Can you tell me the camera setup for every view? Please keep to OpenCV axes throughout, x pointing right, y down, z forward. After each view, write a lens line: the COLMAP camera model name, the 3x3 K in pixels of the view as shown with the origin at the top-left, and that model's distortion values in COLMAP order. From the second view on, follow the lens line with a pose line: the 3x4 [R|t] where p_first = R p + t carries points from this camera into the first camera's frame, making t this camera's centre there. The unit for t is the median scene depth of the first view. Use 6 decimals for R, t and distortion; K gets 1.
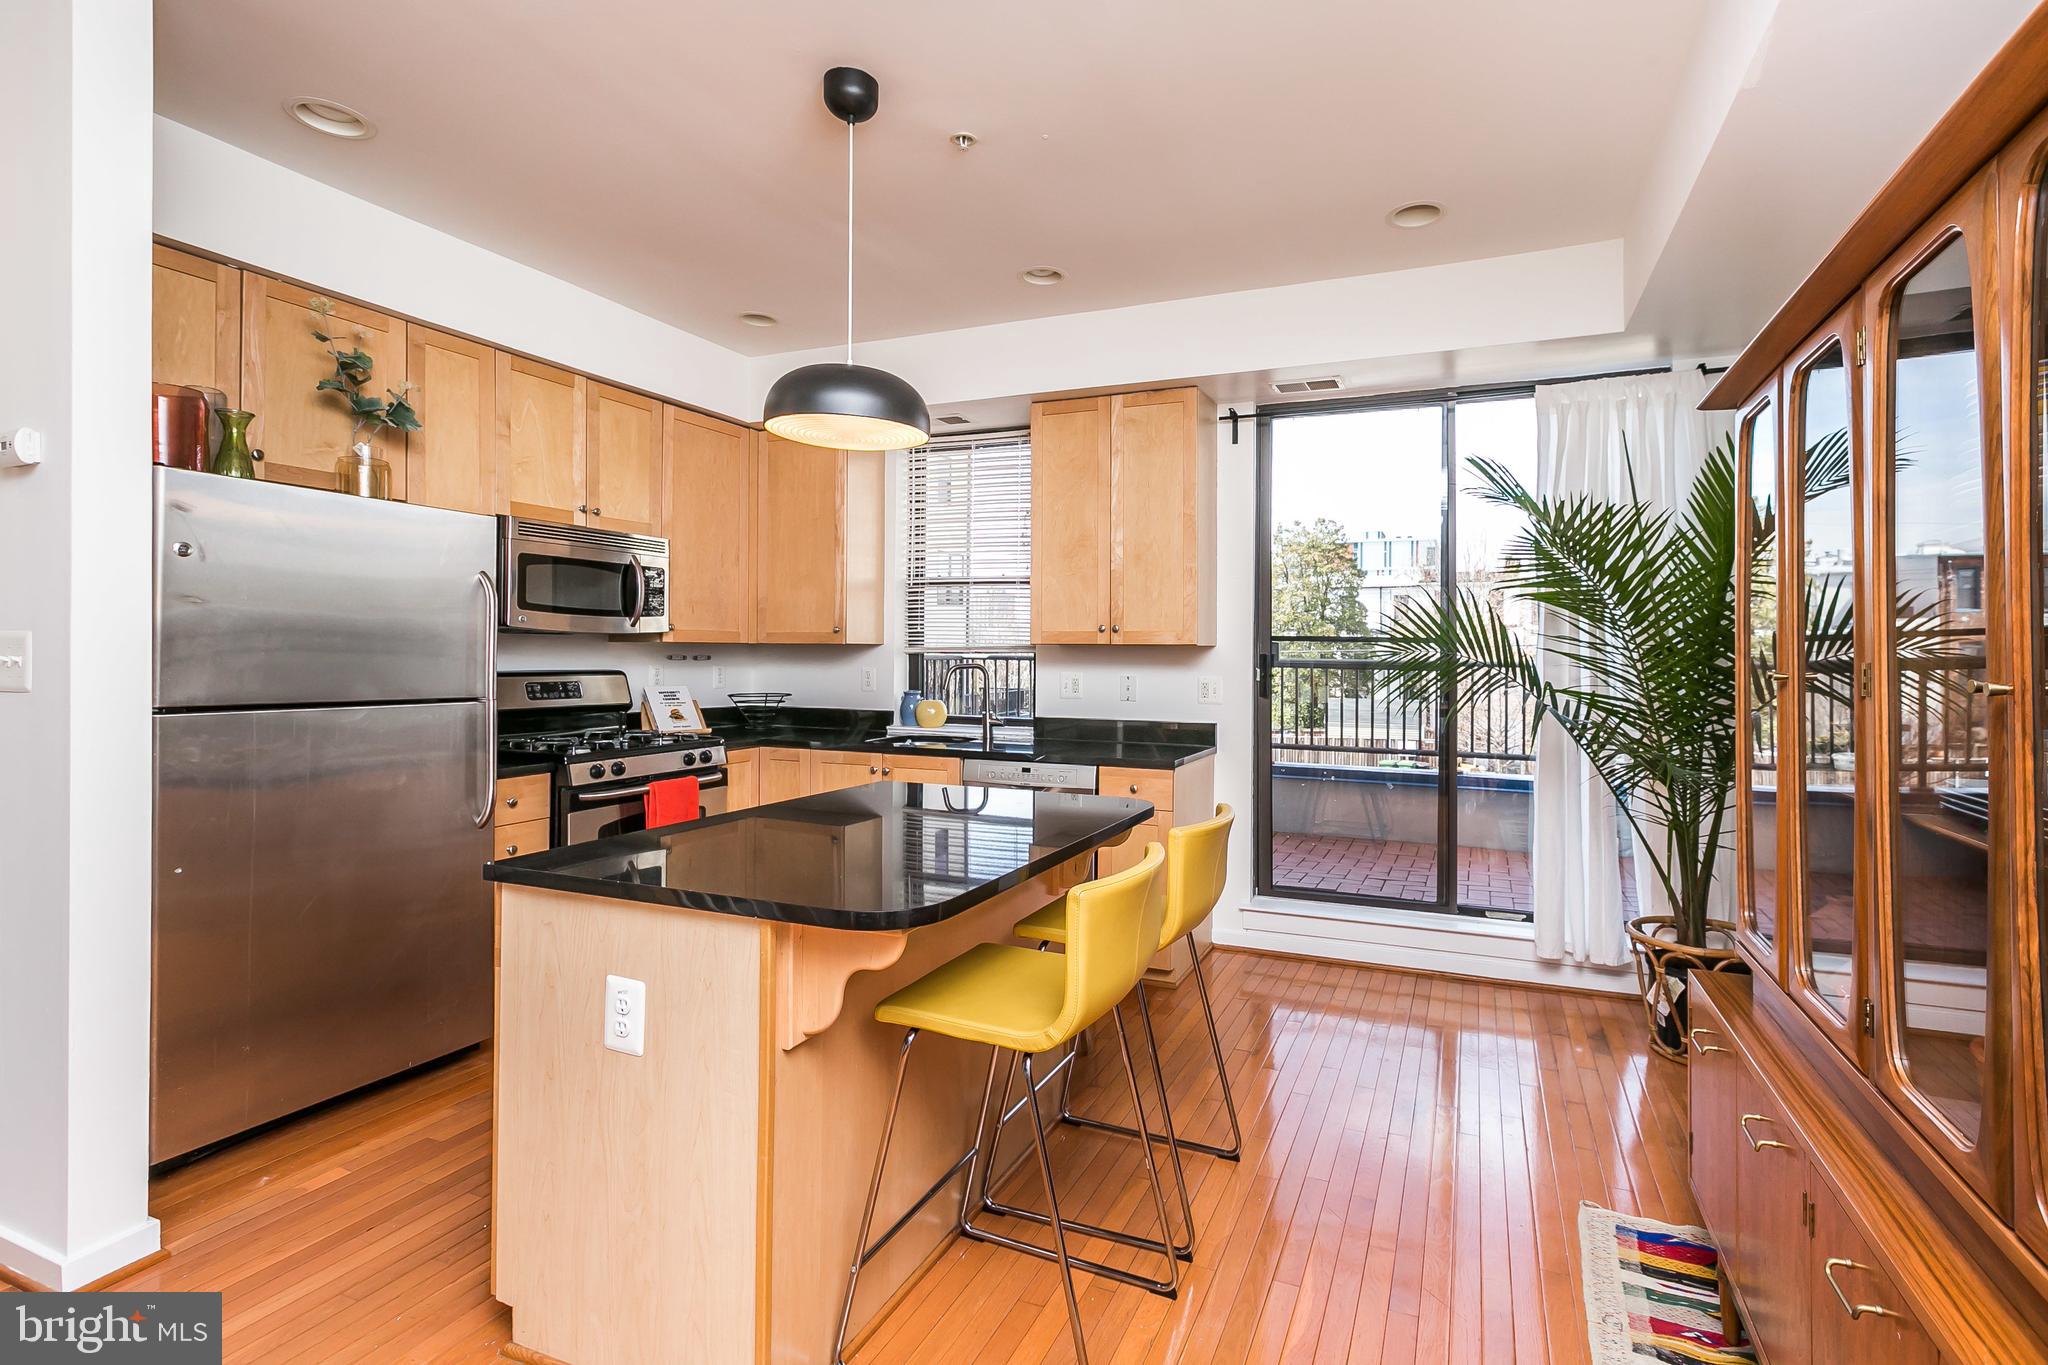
lens RADIAL K [[952.2, 0, 1102.5], [0, 952.2, 650.5], [0, 0, 1]] dist [0.000782, 0.000109]
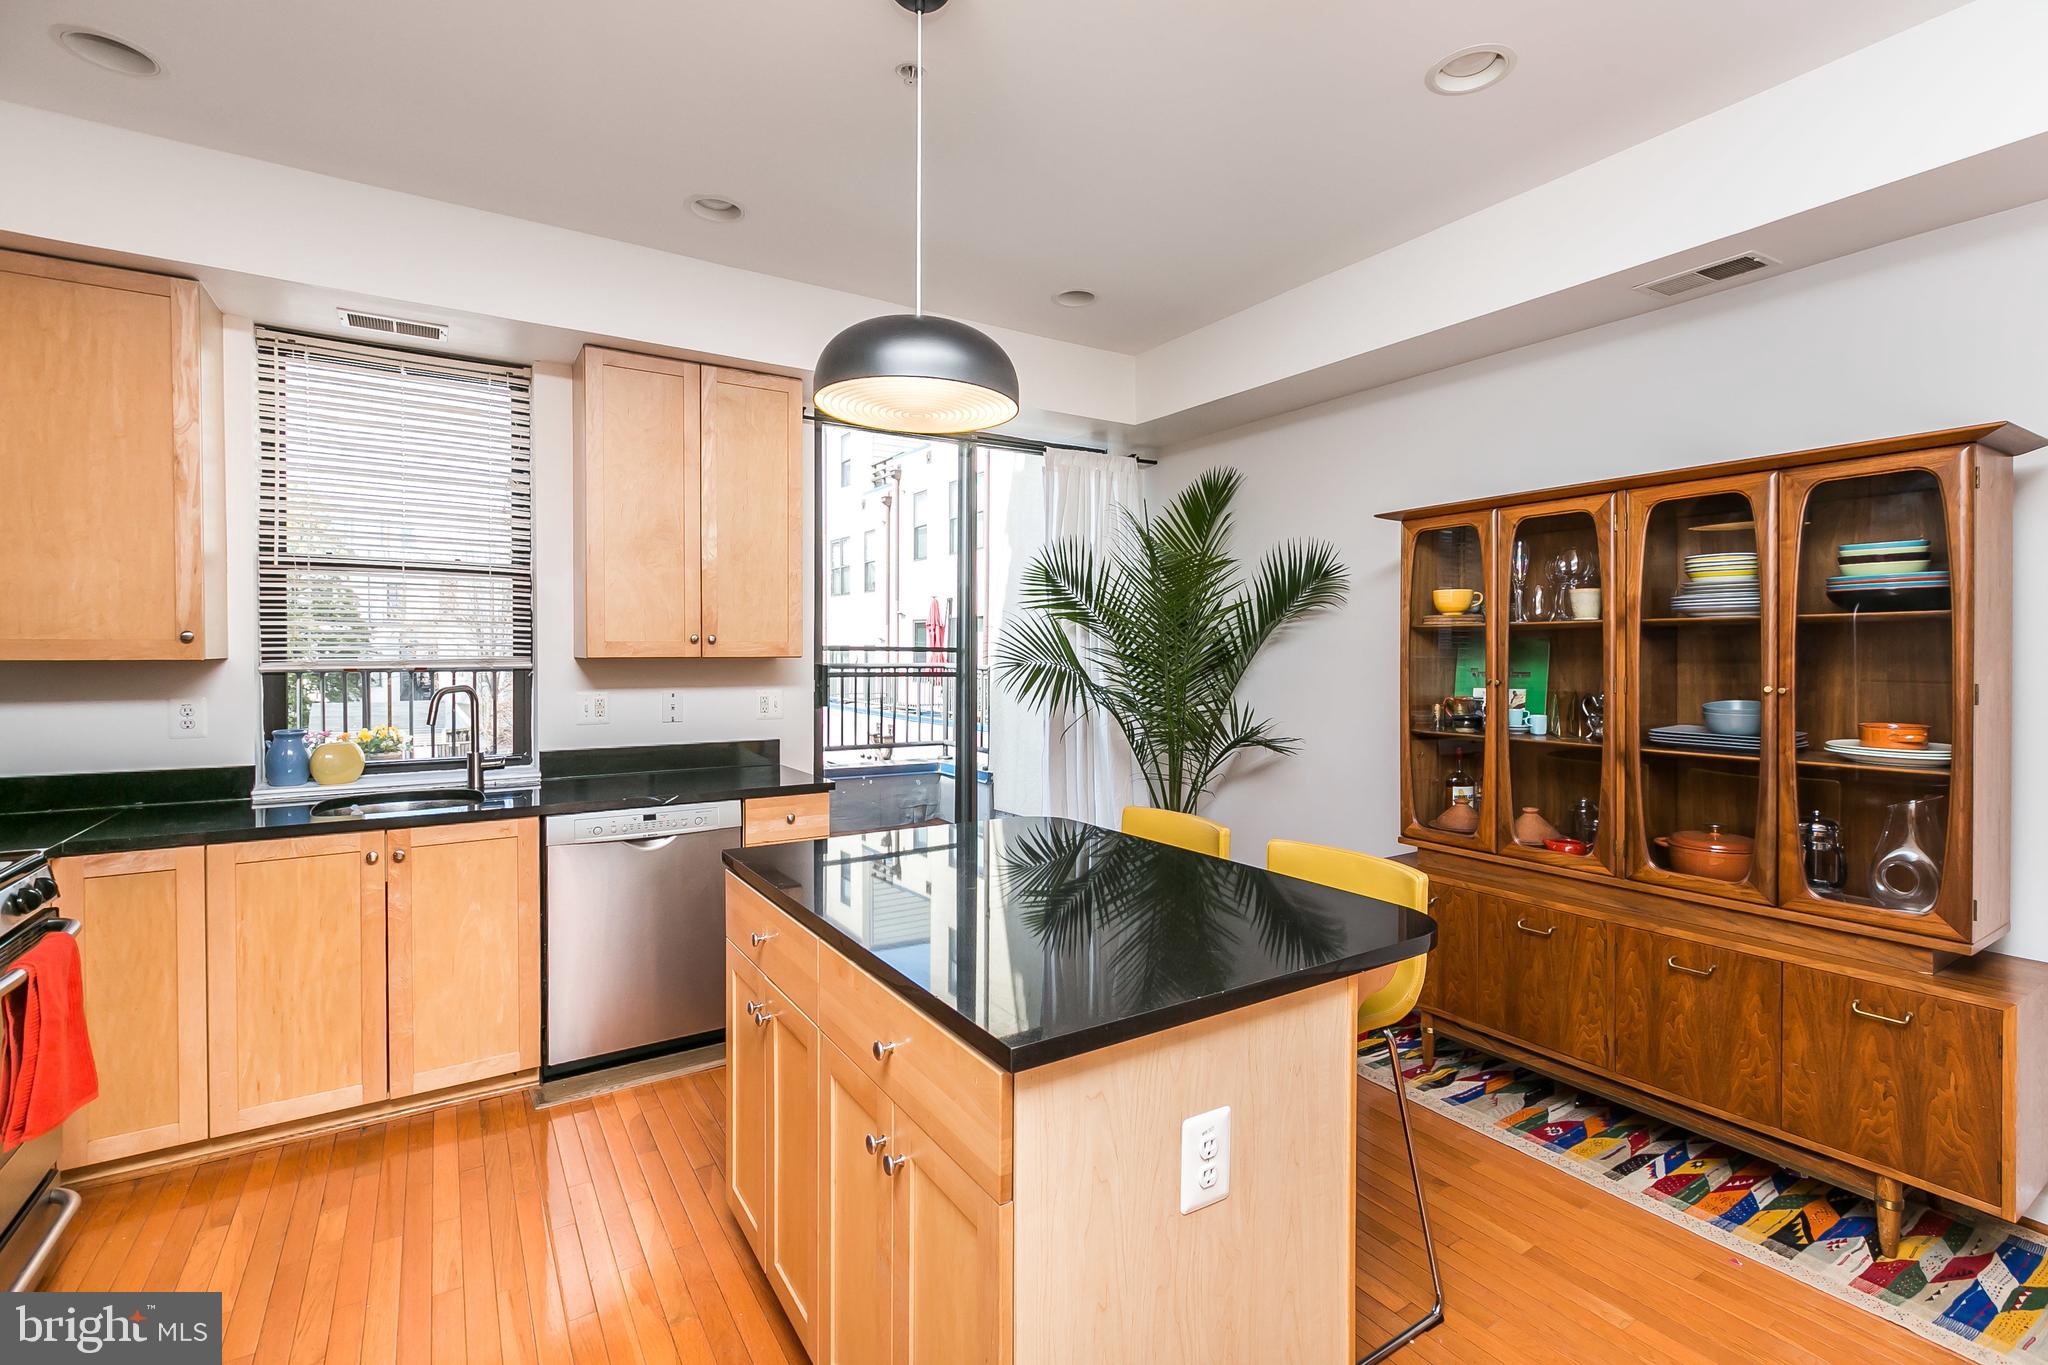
lens RADIAL K [[933.2, 0, 1028.4], [0, 933.2, 655.4], [0, 0, 1]] dist [0.034913, 0.000065]
pose [[0.594218, -0.013612, 0.804189, -0.478283], [0.001753, 0.999876, 0.015630, -0.019805], [-0.804302, -0.007878, 0.594169, 0.256459]]
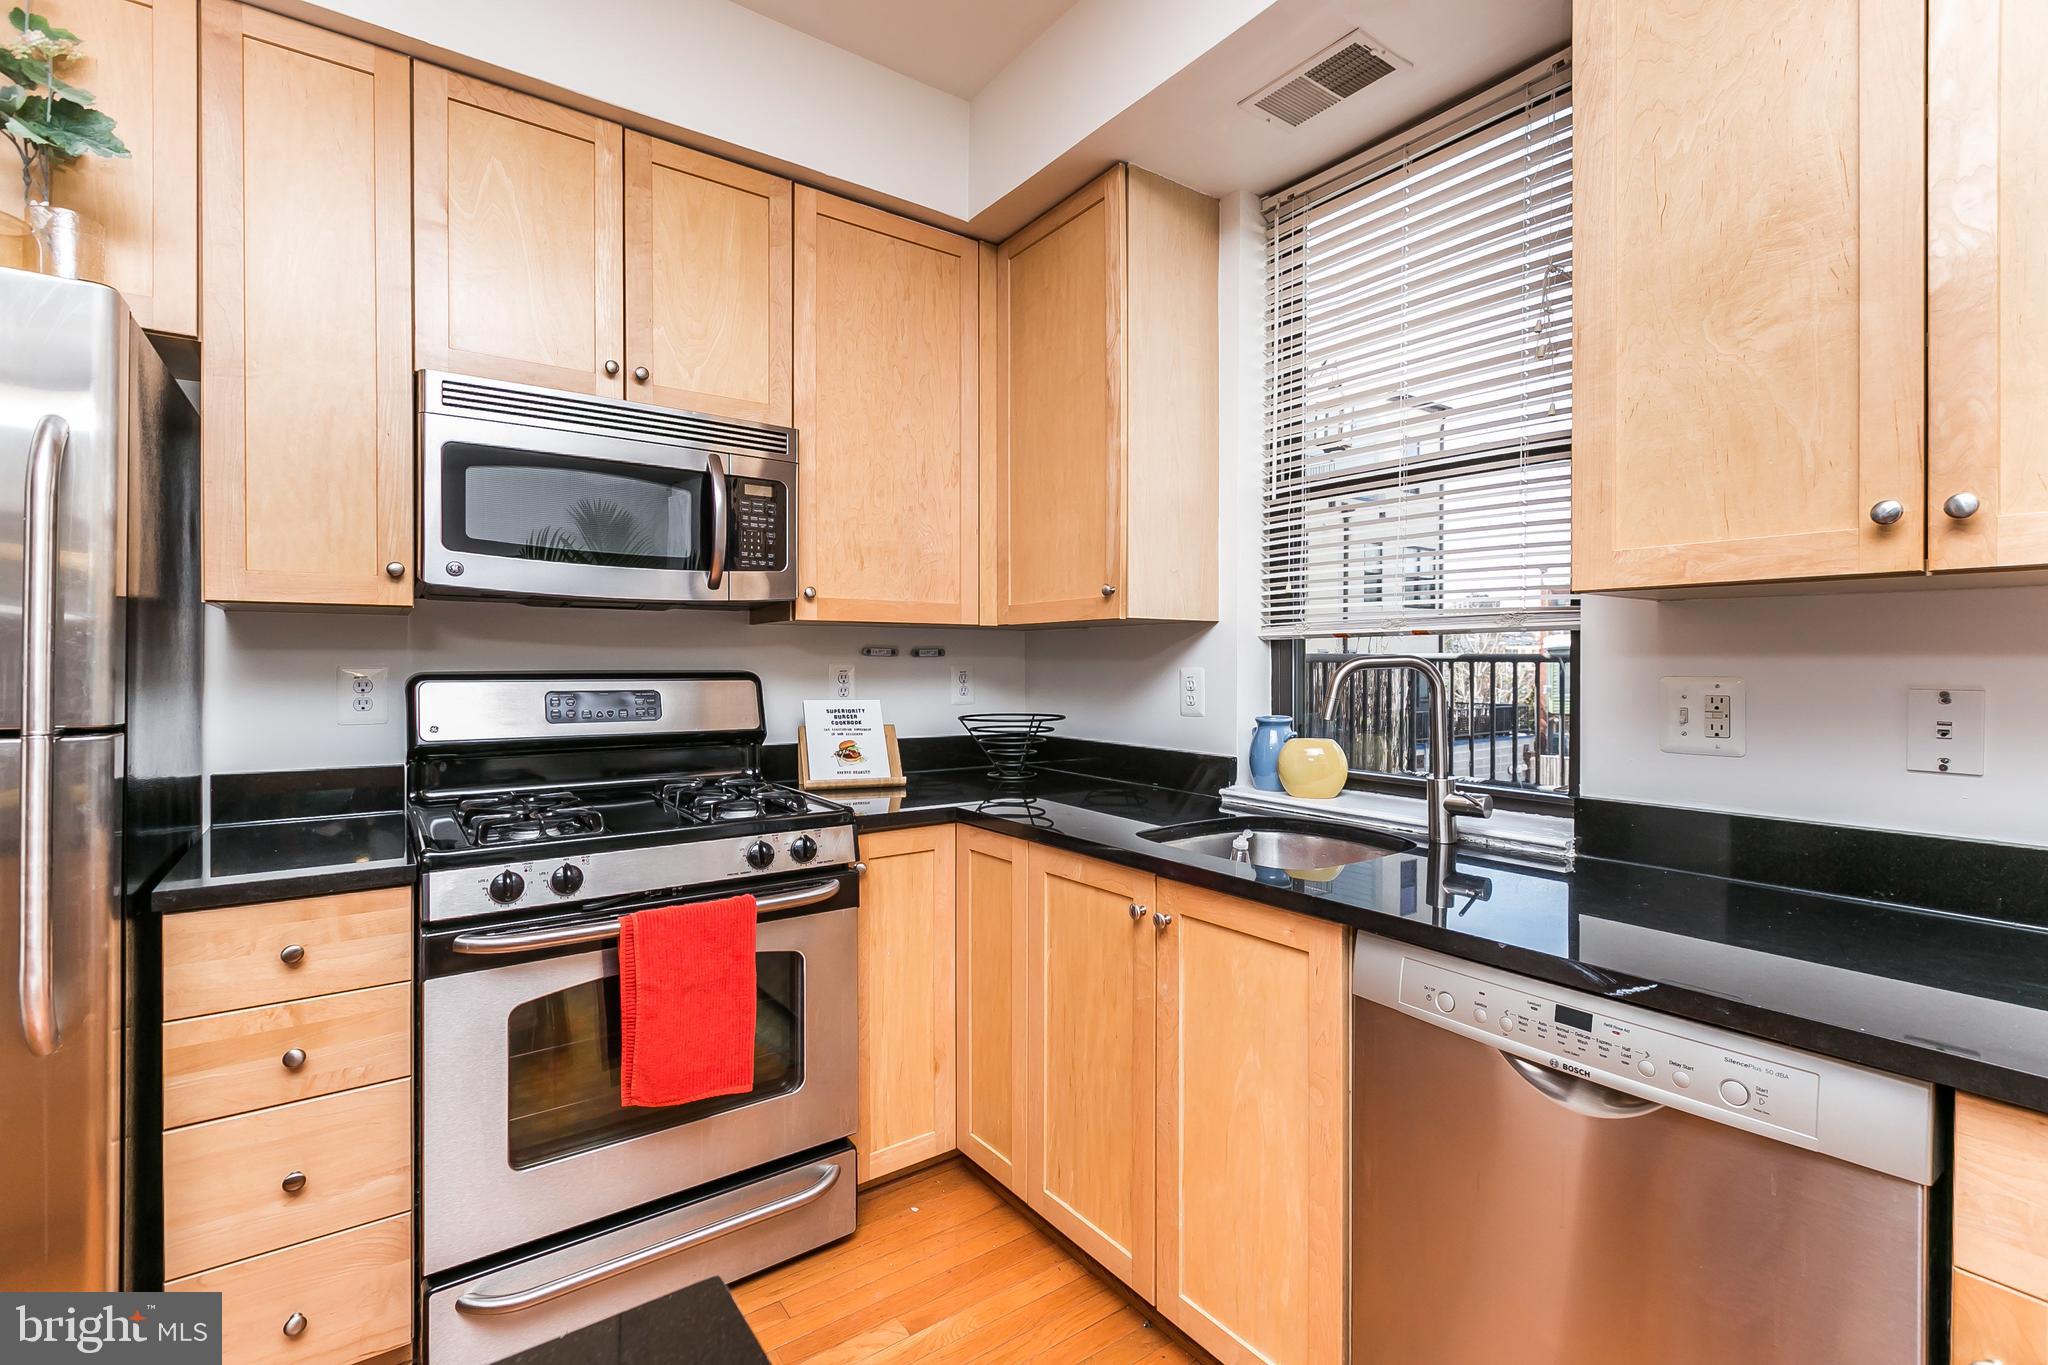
lens RADIAL K [[912.0, 0, 1022.4], [0, 912.0, 664.8], [0, 0, 1]] dist [0.001656, 0.000388]
pose [[0.840711, -0.005800, -0.541453, -0.066961], [0.006949, 0.999976, 0.000078, 0.017525], [0.541439, -0.003828, 0.840731, 0.624188]]
